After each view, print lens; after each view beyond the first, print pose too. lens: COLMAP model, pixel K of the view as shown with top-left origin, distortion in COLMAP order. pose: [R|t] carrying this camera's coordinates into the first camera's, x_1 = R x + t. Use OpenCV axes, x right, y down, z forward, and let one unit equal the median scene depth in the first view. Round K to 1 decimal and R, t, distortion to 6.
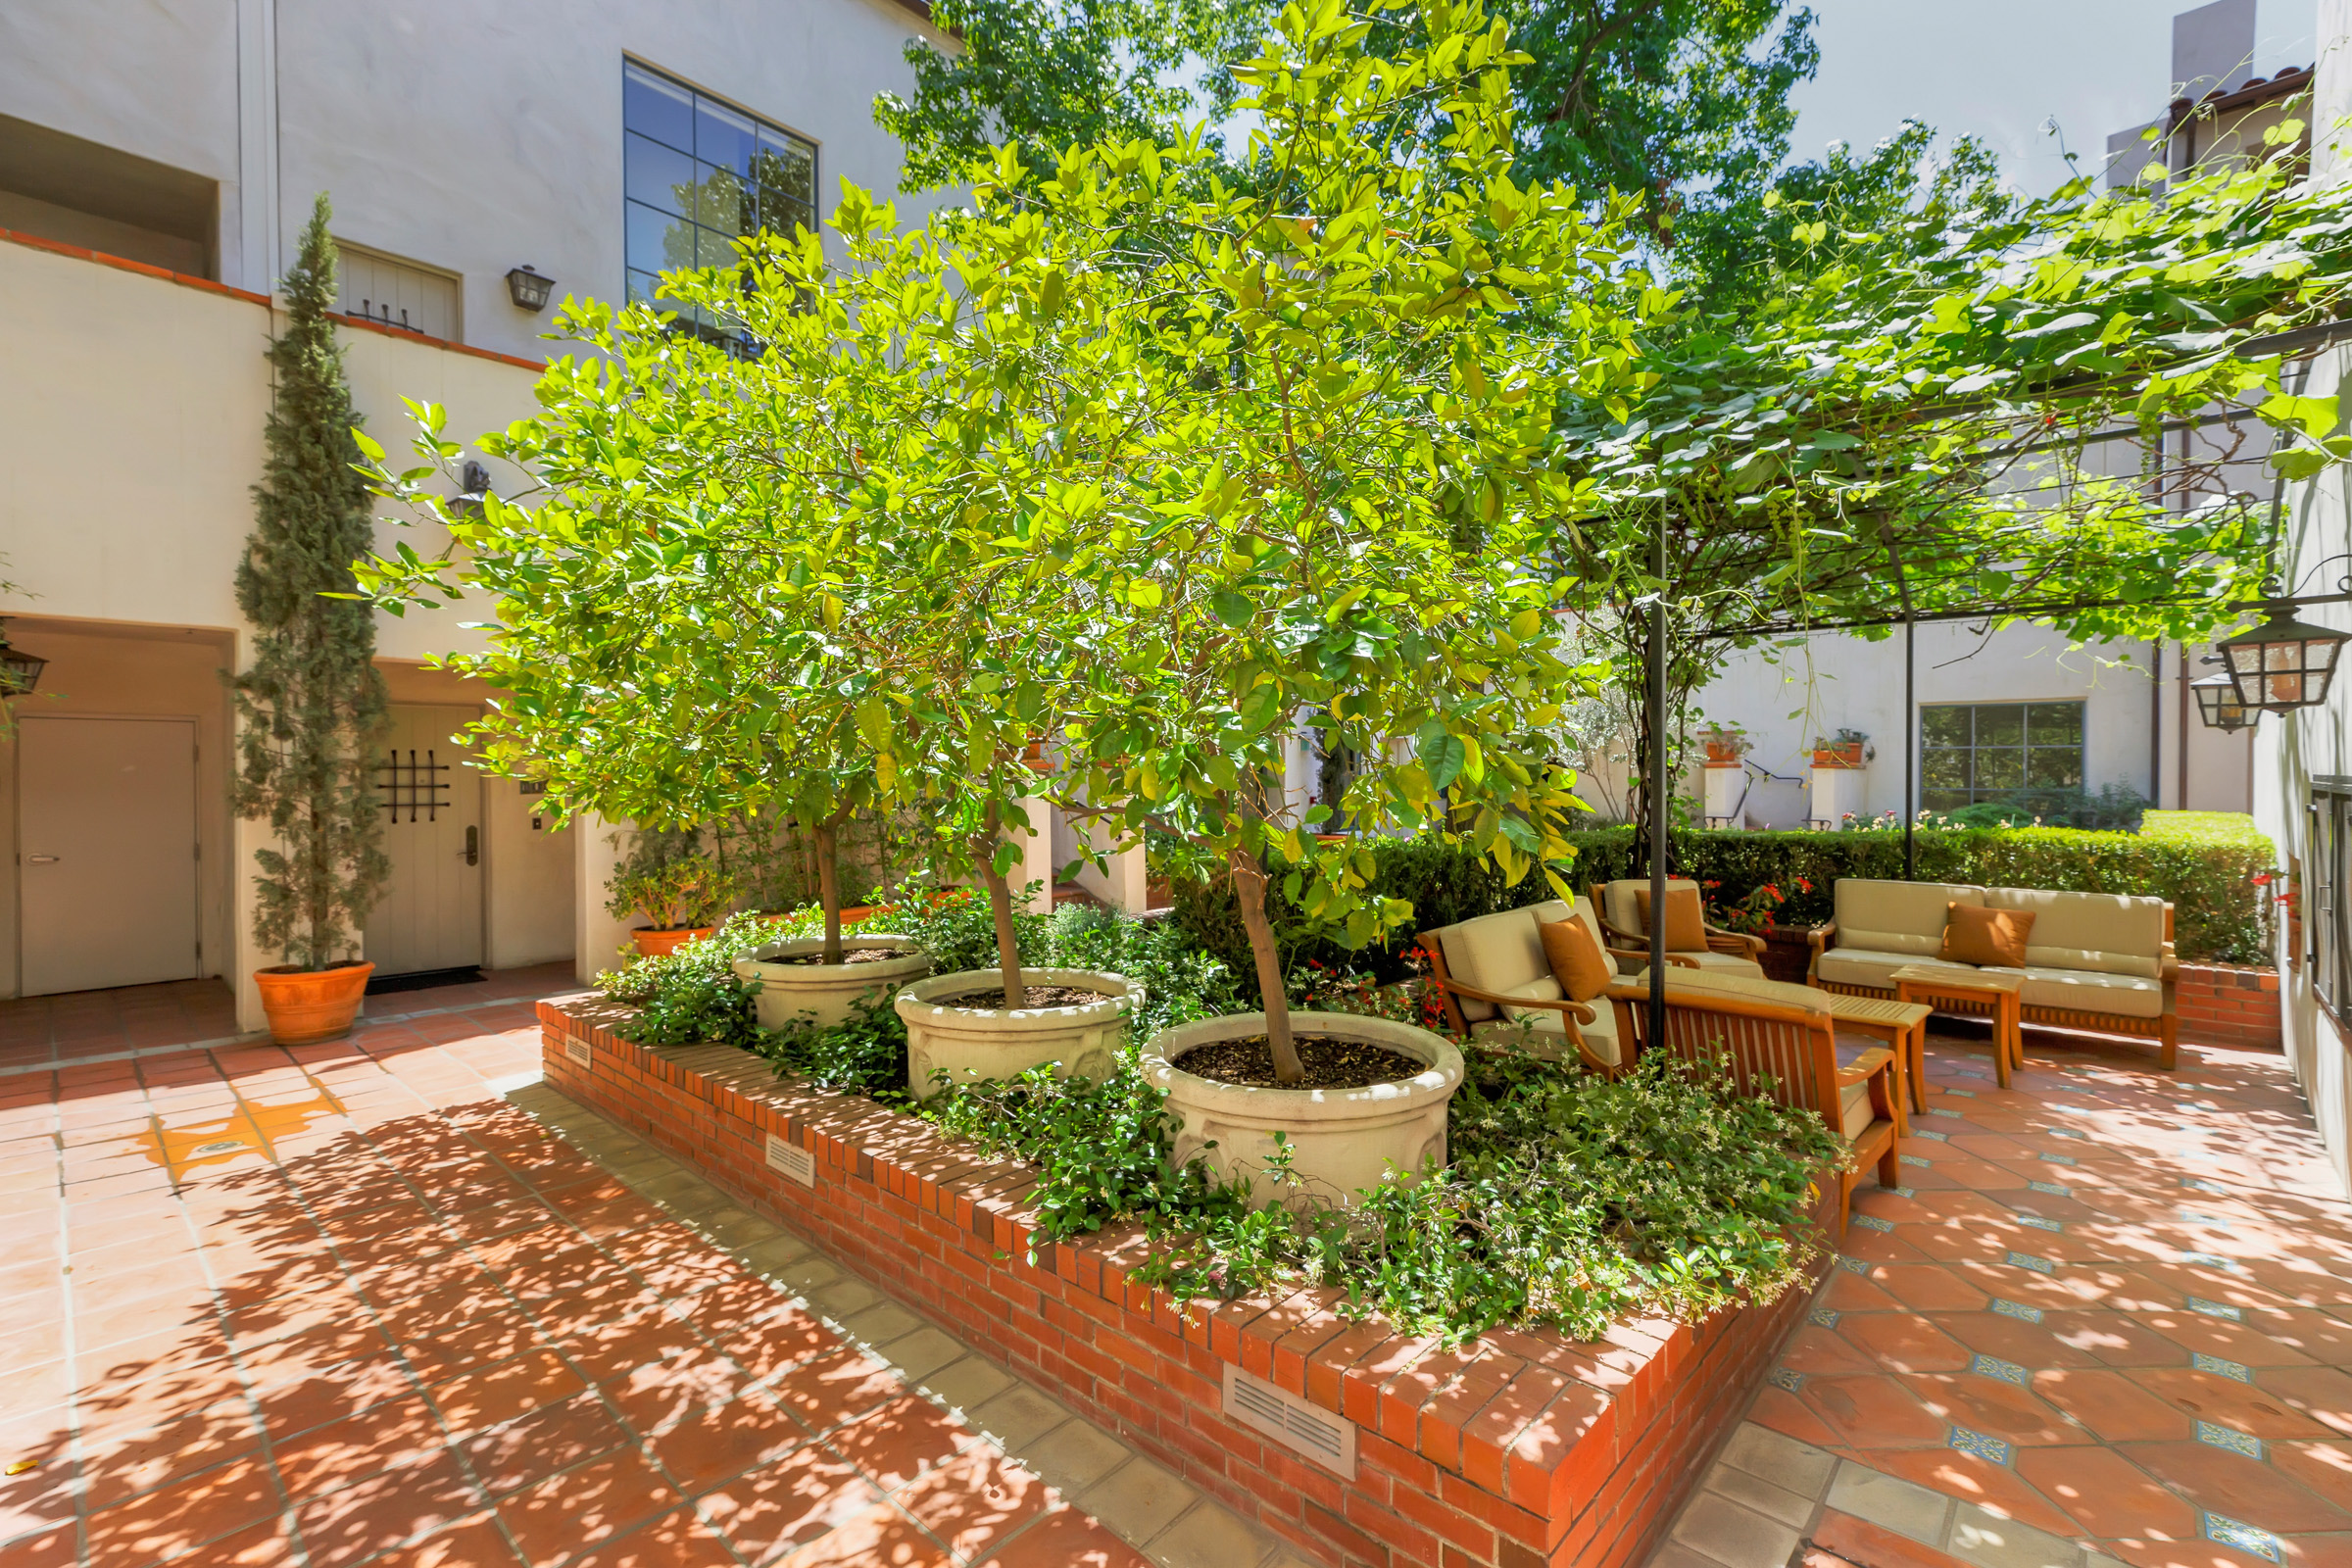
lens RADIAL K [[1070.5, 0, 1176.0], [0, 1070.5, 784.0], [0, 0, 1]] dist [0.002538, 0.000313]
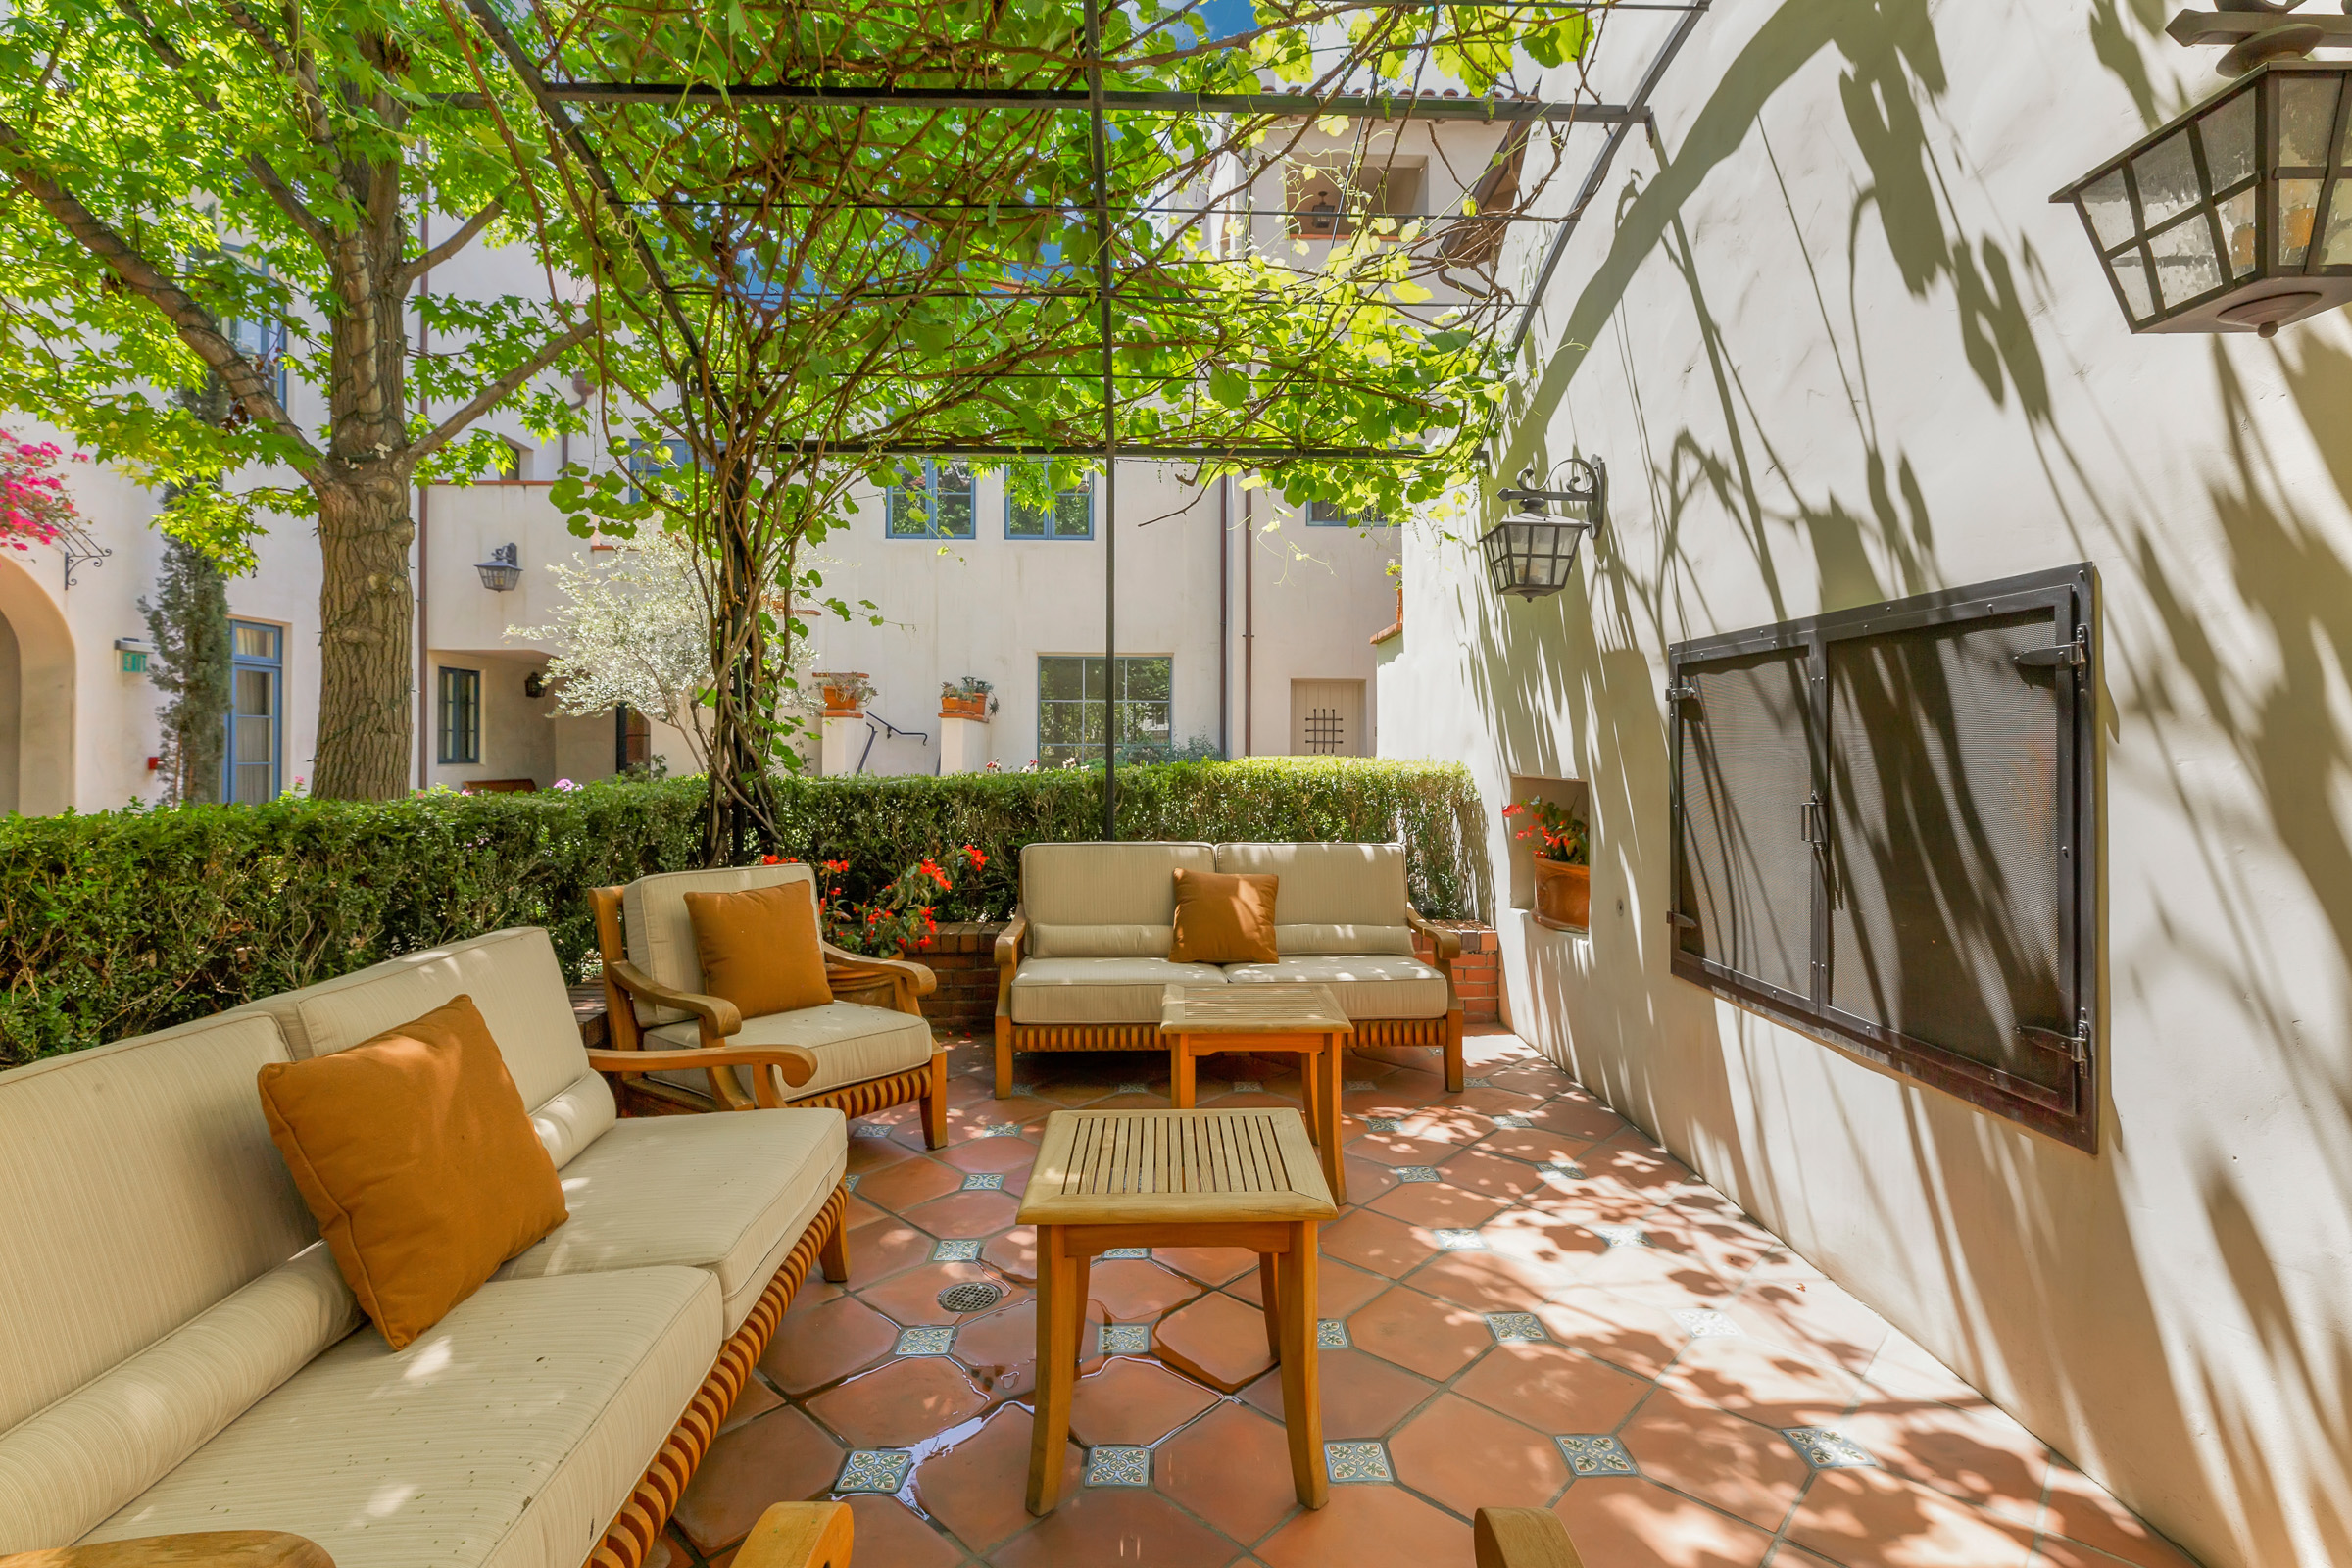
lens RADIAL K [[1084.6, 0, 1182.5], [0, 1084.6, 736.2], [0, 0, 1]] dist [0.005407, 0.000447]
pose [[0.710012, 0.011284, 0.704099, 0.237497], [0.007239, 0.999702, -0.023320, 0.040969], [-0.704153, 0.021654, 0.709718, 0.486811]]
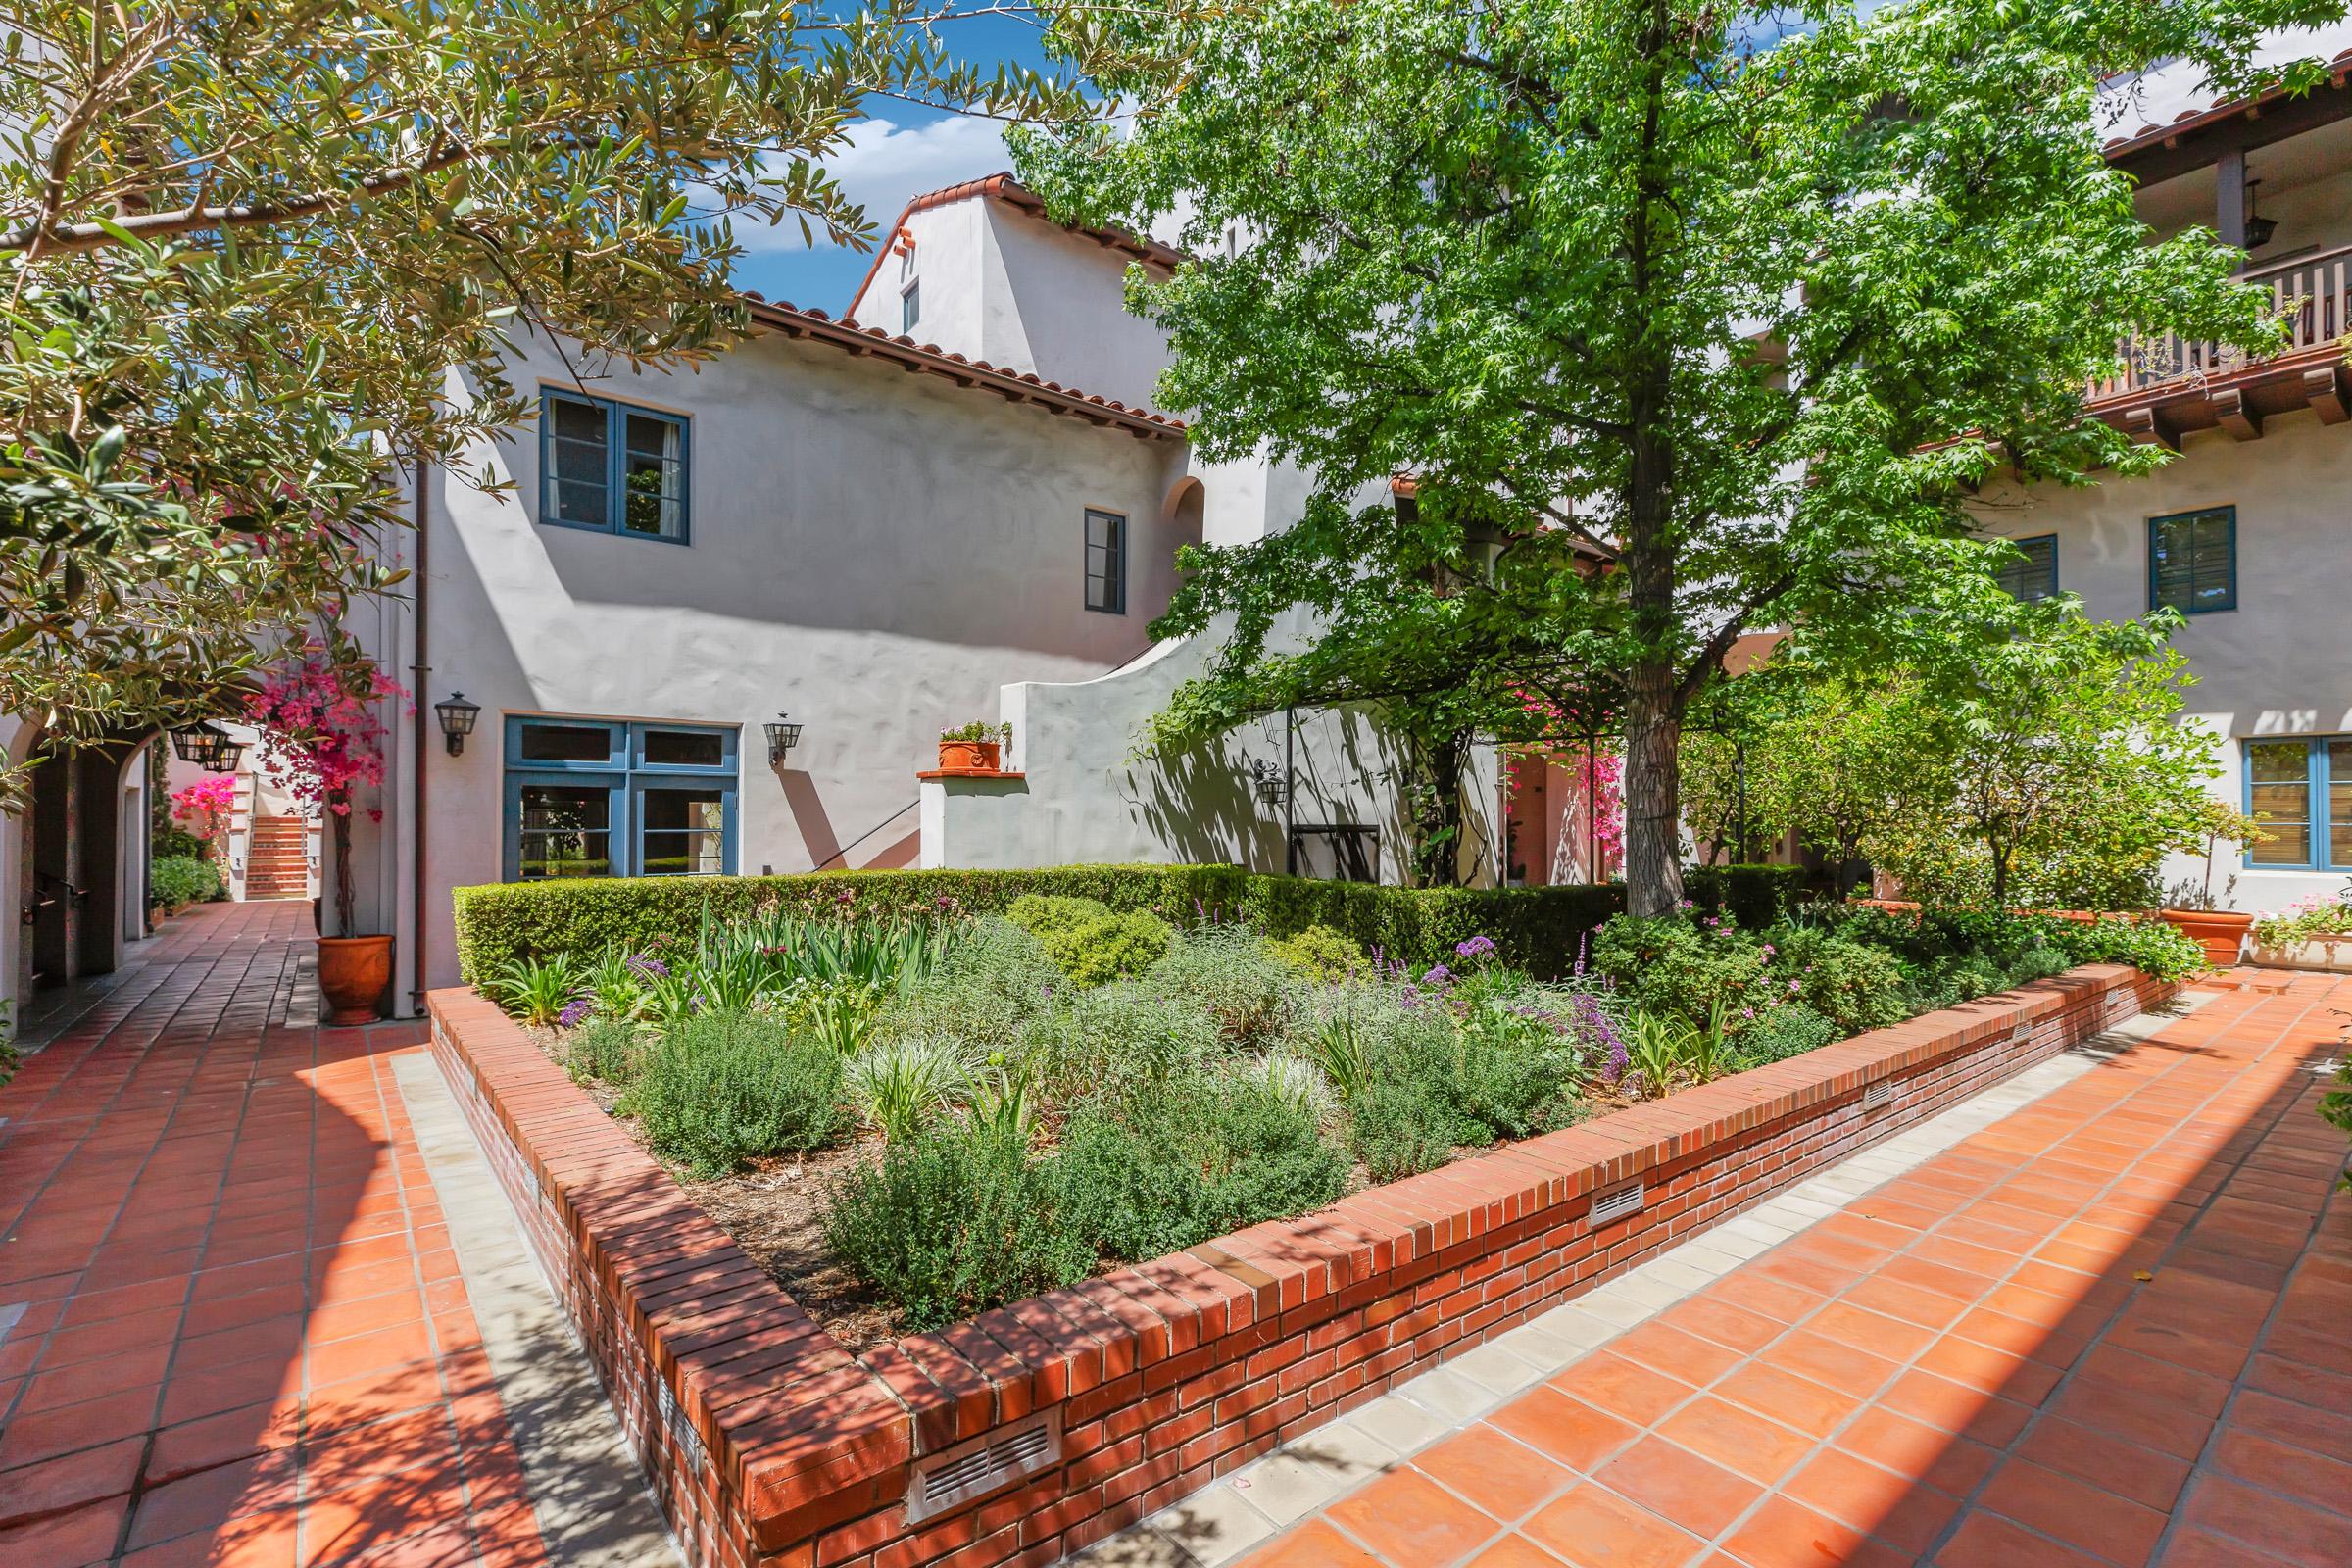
lens RADIAL K [[1070.5, 0, 1176.0], [0, 1070.5, 784.0], [0, 0, 1]] dist [0.002538, 0.000313]
pose [[-0.990113, 0.007858, 0.140049, 0.462431], [0.006296, 0.999913, -0.011589, -0.008772], [-0.140128, -0.010593, -0.990077, 1.502963]]
